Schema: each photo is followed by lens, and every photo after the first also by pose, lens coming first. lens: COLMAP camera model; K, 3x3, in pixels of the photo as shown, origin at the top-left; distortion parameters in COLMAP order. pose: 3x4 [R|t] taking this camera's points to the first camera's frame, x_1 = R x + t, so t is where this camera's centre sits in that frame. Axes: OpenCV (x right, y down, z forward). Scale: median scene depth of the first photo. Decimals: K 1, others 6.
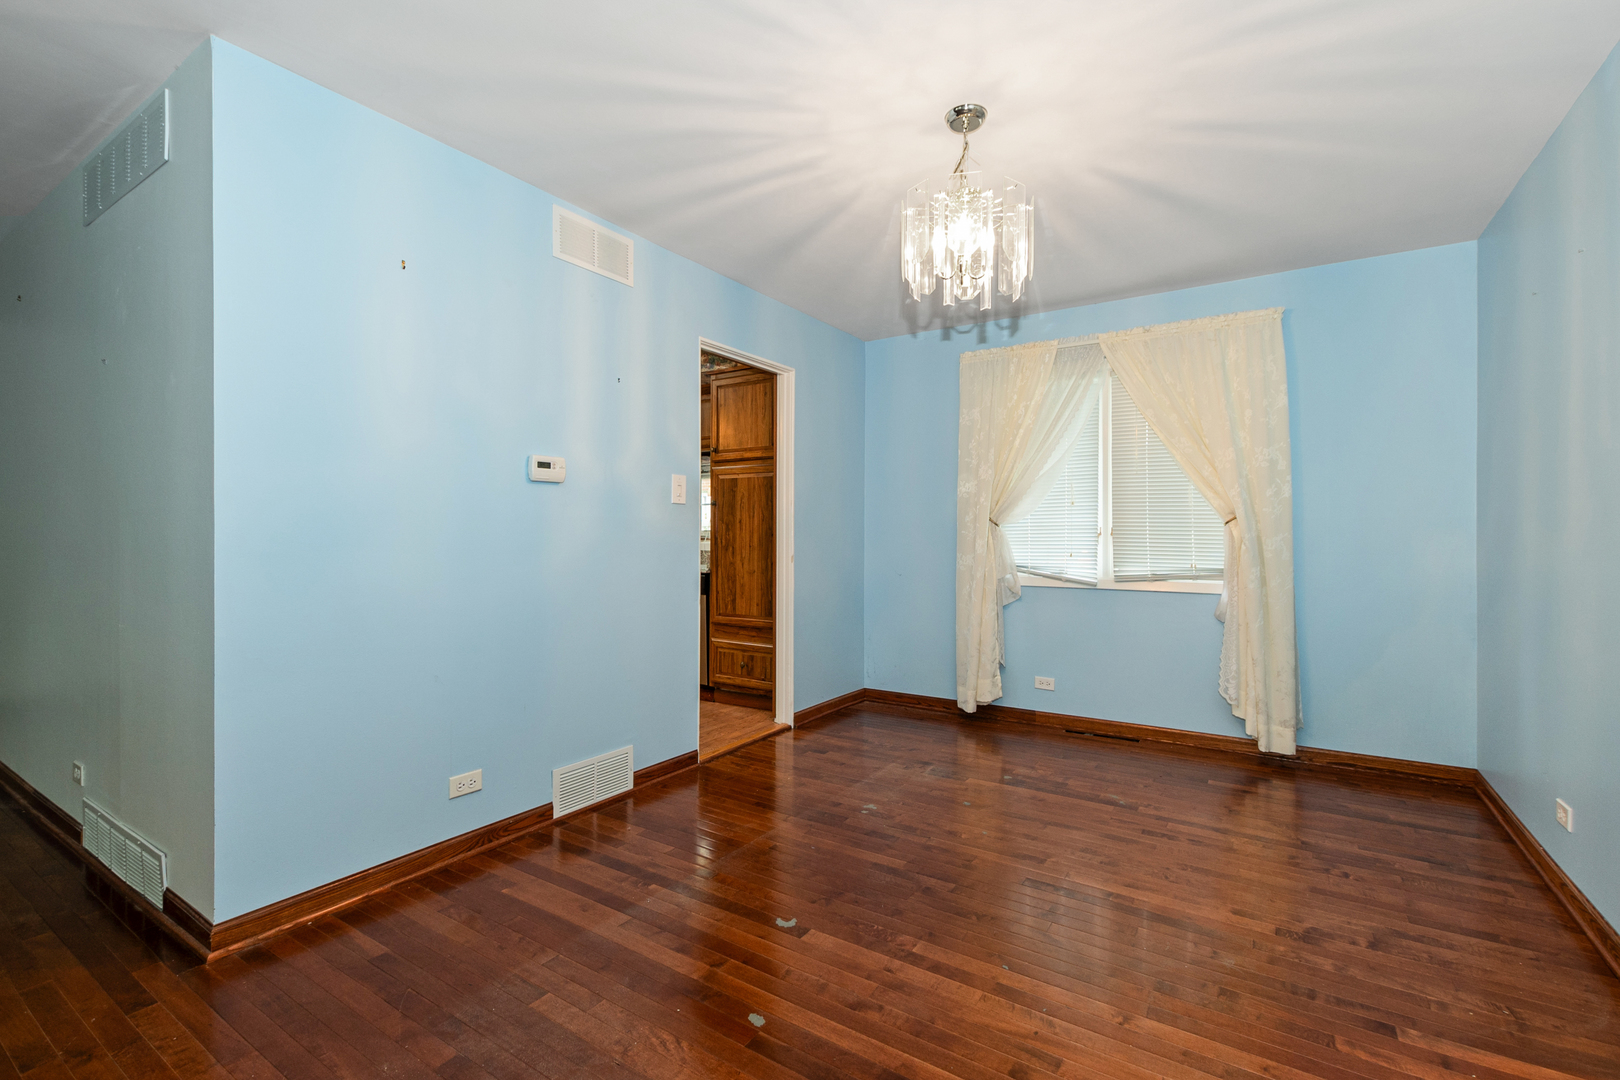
lens RADIAL K [[718.1, 0, 806.3], [0, 718.1, 538.4], [0, 0, 1]] dist [0.010062, -0.002555]
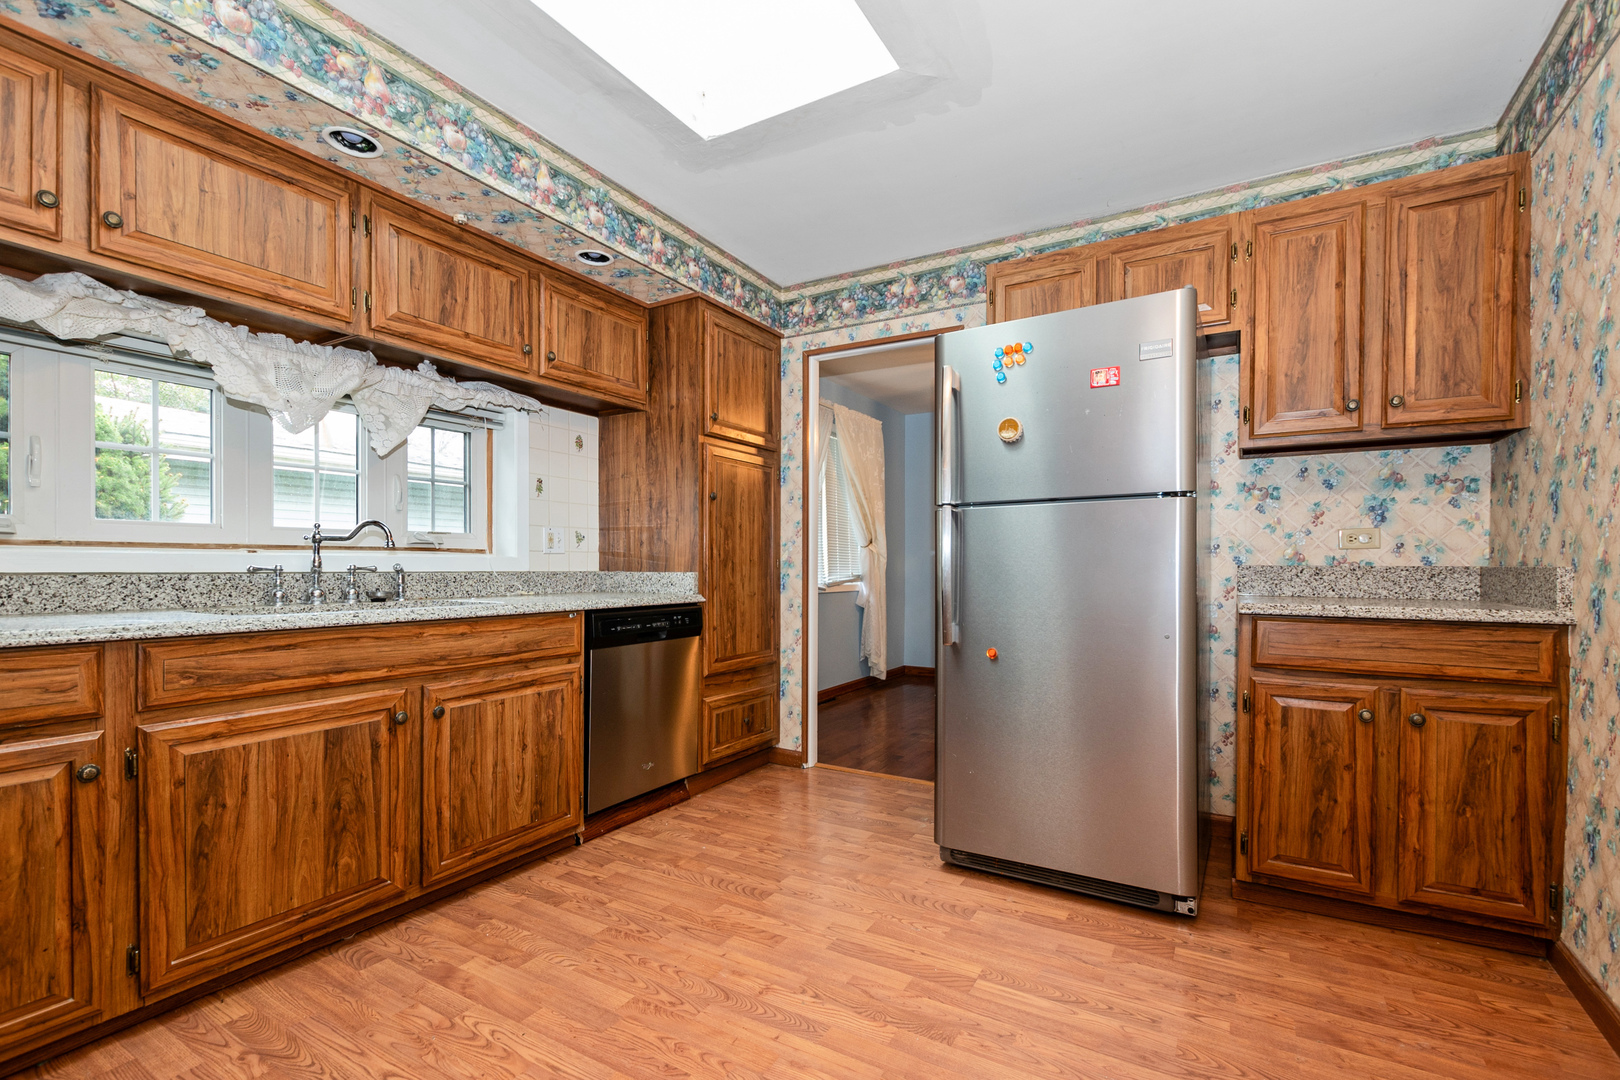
lens RADIAL K [[718.1, 0, 799.1], [0, 718.1, 572.3], [0, 0, 1]] dist [0.010062, -0.002555]
pose [[-0.042530, -0.010998, 0.999035, -0.823437], [-0.000925, 0.999939, 0.010969, 0.014665], [-0.999095, -0.000458, -0.042537, 0.969030]]
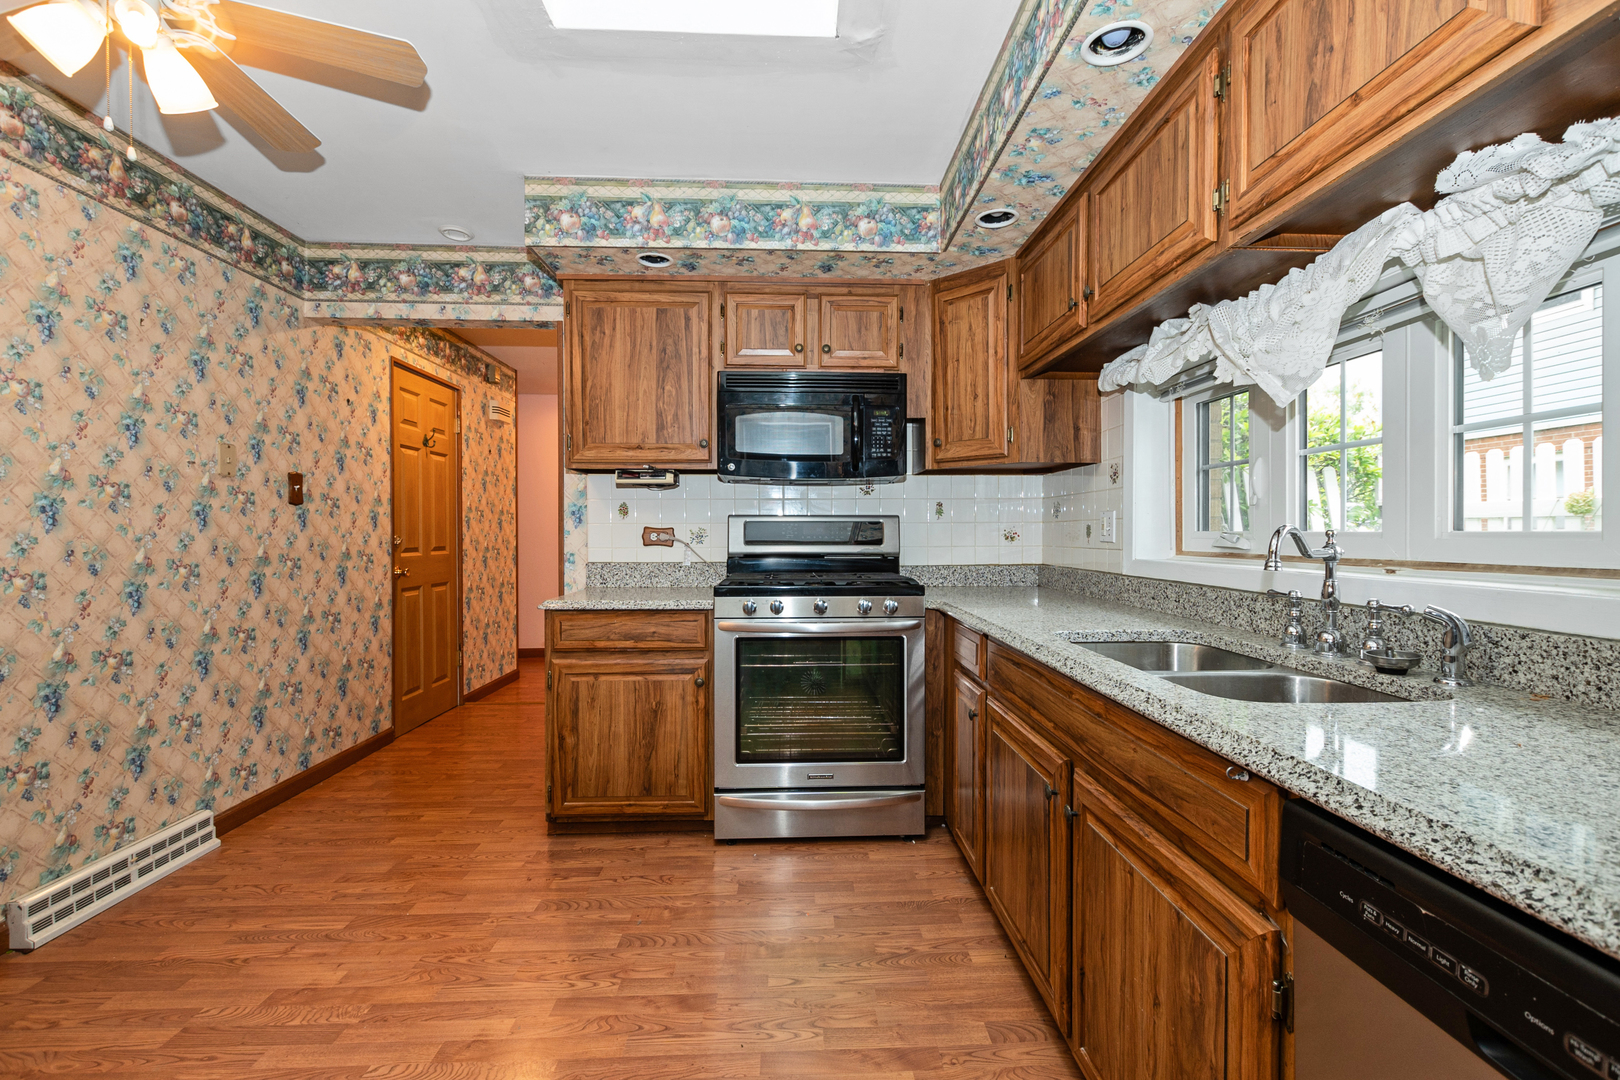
lens RADIAL K [[718.1, 0, 817.8], [0, 718.1, 537.1], [0, 0, 1]] dist [0.010062, -0.002555]
pose [[0.588555, 0.004381, -0.808445, -0.180126], [0.000744, 0.999982, 0.005960, -0.012596], [0.808457, -0.004109, 0.588541, 0.908350]]
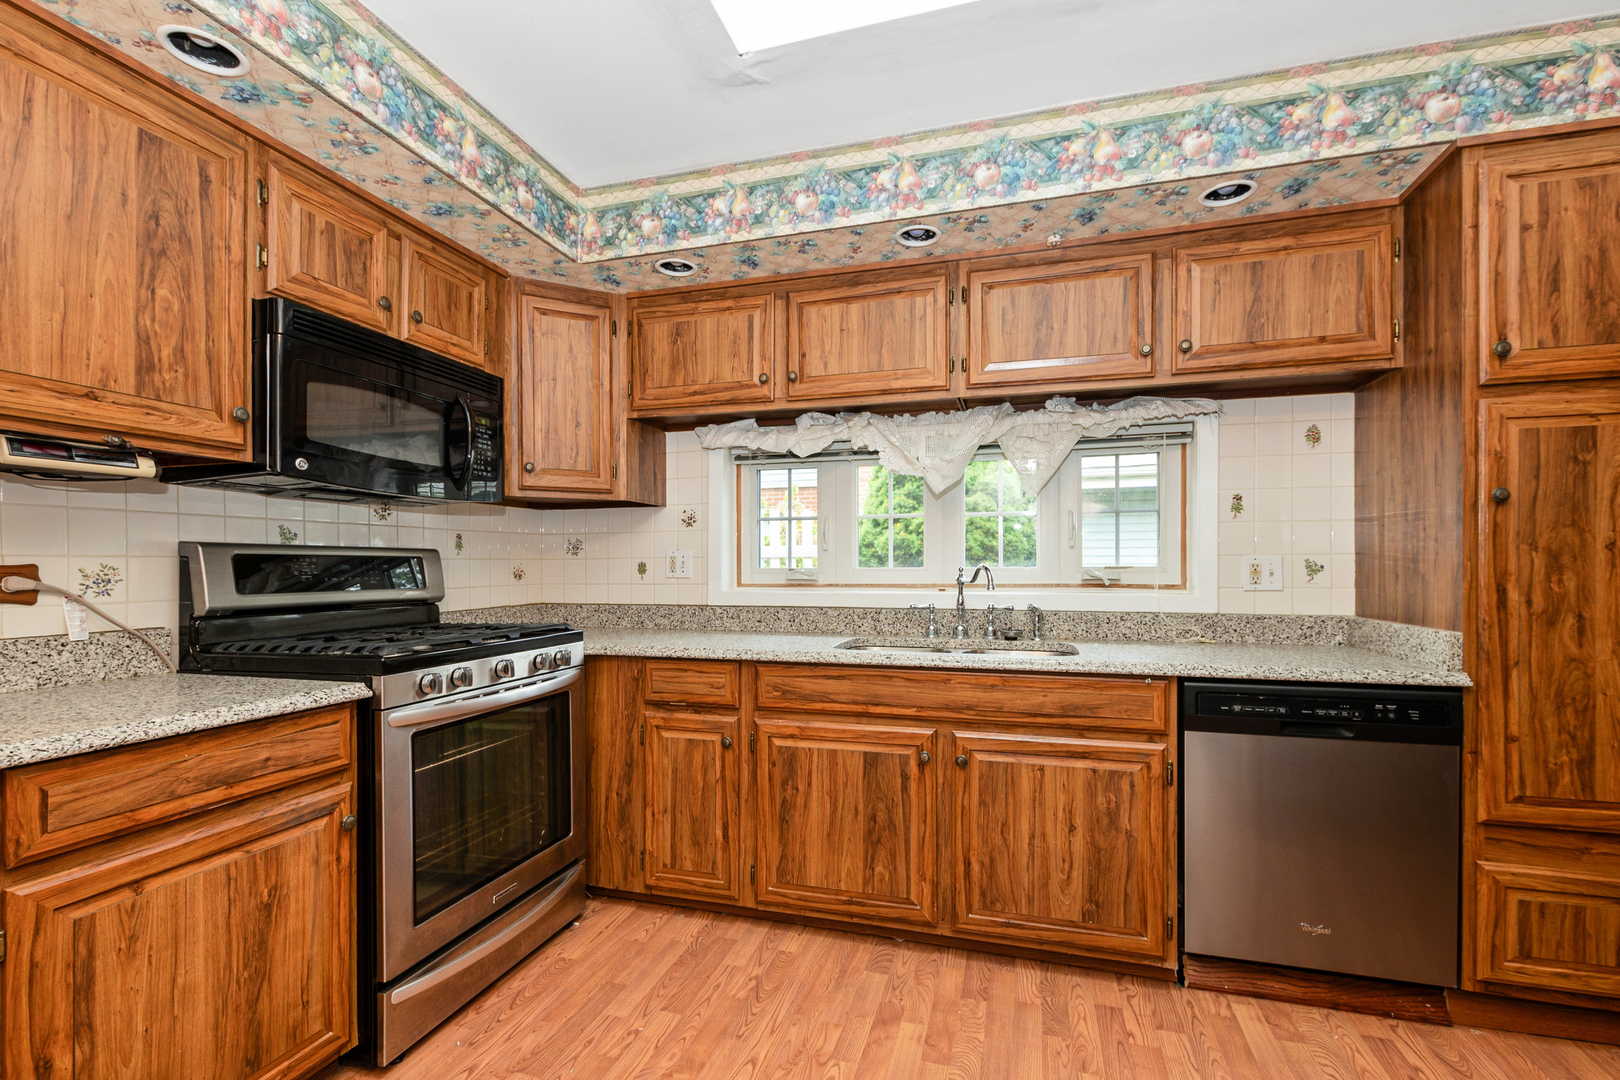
lens RADIAL K [[718.1, 0, 836.0], [0, 718.1, 563.3], [0, 0, 1]] dist [0.010062, -0.002555]
pose [[0.951150, -0.003440, 0.308709, -0.577654], [0.004870, 0.999981, -0.003864, -0.015176], [-0.308690, 0.005179, 0.951149, 0.770588]]
